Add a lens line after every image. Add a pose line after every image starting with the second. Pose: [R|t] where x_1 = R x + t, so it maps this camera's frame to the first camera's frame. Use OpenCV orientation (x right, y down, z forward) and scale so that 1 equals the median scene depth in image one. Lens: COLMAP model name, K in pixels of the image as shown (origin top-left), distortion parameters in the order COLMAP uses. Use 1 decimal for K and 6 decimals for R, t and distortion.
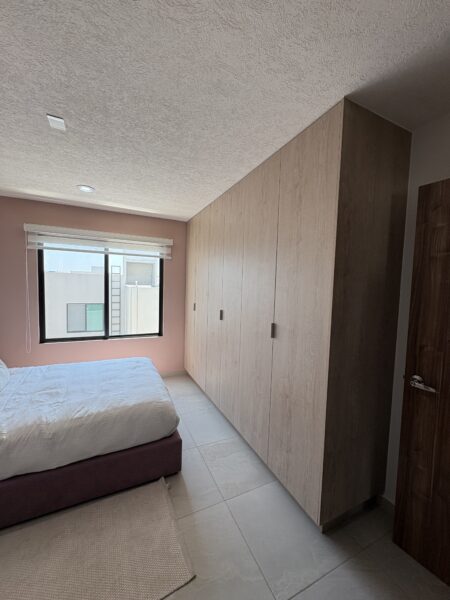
lens RADIAL K [[240.1, 0, 223.7], [0, 240.1, 298.8], [0, 0, 1]] dist [0.002954, 0.001211]
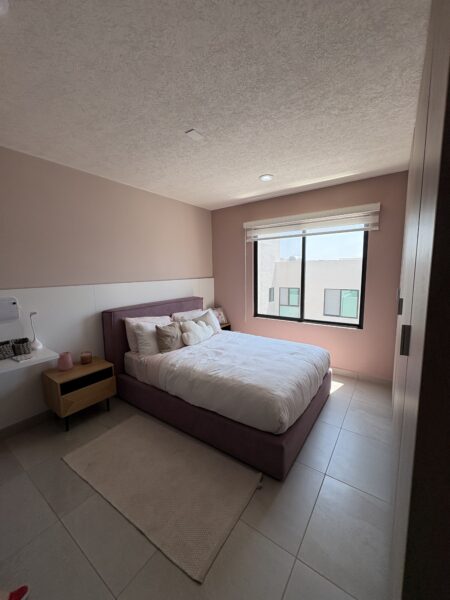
lens RADIAL K [[240.1, 0, 224.9], [0, 240.1, 298.8], [0, 0, 1]] dist [0.002954, 0.001211]
pose [[0.493408, 0.066527, -0.867250, 0.280486], [-0.020492, 0.997683, 0.064874, 0.014581], [0.869556, -0.014238, 0.493628, 0.280053]]
